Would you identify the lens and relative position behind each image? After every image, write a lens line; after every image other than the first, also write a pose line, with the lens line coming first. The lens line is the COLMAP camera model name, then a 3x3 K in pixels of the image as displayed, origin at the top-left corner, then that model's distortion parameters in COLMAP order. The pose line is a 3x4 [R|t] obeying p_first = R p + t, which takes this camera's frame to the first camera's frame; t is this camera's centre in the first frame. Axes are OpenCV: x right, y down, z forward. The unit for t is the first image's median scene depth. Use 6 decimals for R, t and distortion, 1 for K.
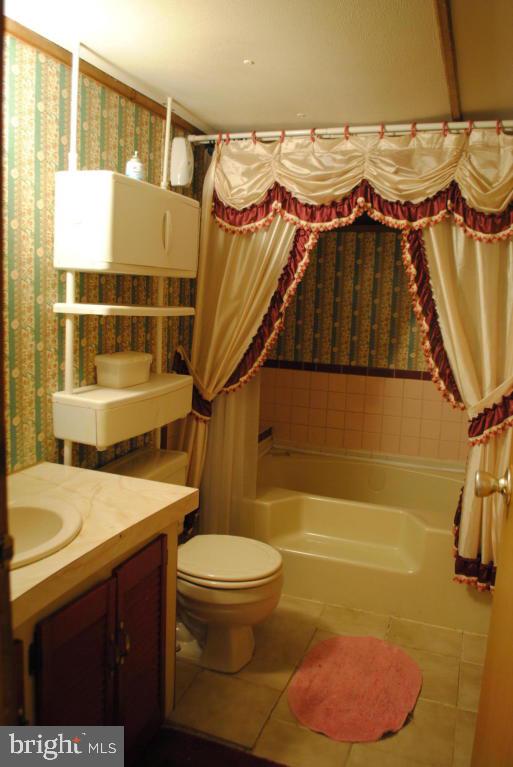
lens RADIAL K [[606.4, 0, 256.5], [0, 606.4, 383.5], [0, 0, 1]] dist [-0.084066, 0.011042]
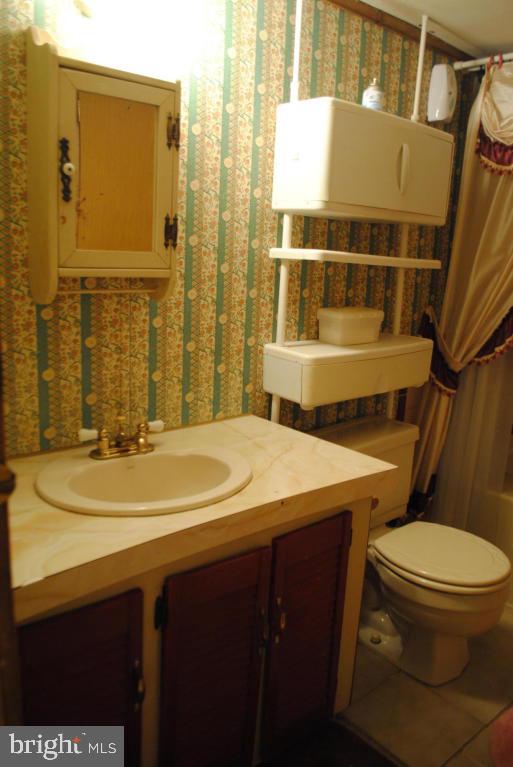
lens RADIAL K [[606.4, 0, 256.5], [0, 606.4, 383.5], [0, 0, 1]] dist [-0.084066, 0.011042]
pose [[0.875934, 0.097403, -0.472496, 0.098890], [-0.076973, 0.995076, 0.062436, 0.017732], [0.476251, -0.018320, 0.879118, 0.136747]]
